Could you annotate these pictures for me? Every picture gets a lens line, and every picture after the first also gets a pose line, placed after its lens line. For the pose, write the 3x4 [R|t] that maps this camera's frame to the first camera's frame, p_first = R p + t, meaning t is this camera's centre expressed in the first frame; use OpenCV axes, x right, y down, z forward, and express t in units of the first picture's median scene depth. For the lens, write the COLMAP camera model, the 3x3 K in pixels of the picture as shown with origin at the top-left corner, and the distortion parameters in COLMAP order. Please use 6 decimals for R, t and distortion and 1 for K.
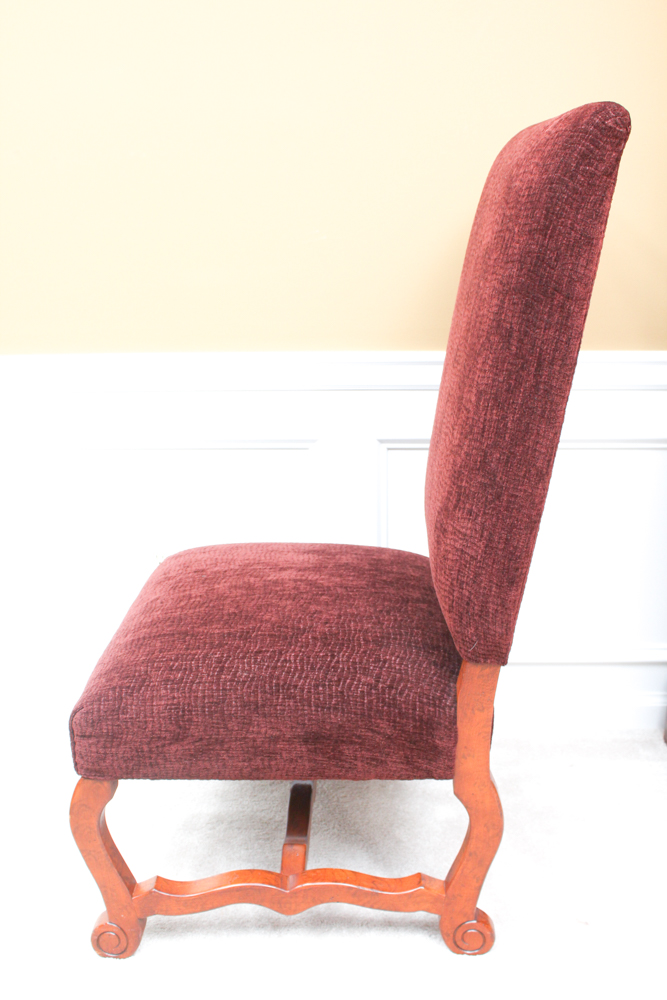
lens RADIAL K [[701.2, 0, 330.0], [0, 701.2, 498.6], [0, 0, 1]] dist [-0.043455, 0.025723]
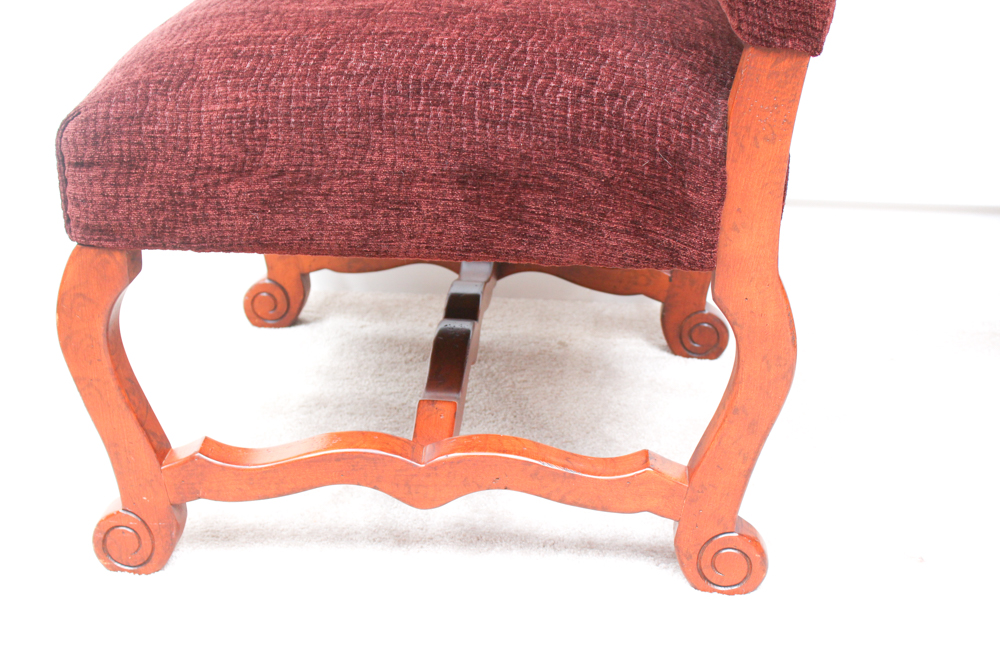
lens RADIAL K [[903.5, 0, 504.4], [0, 903.5, 333.4], [0, 0, 1]] dist [-0.009773, 0.007105]
pose [[0.999016, 0.042391, -0.013037, 0.014831], [-0.041623, 0.997649, 0.054441, 0.420693], [0.015314, -0.053845, 0.998432, 0.242586]]
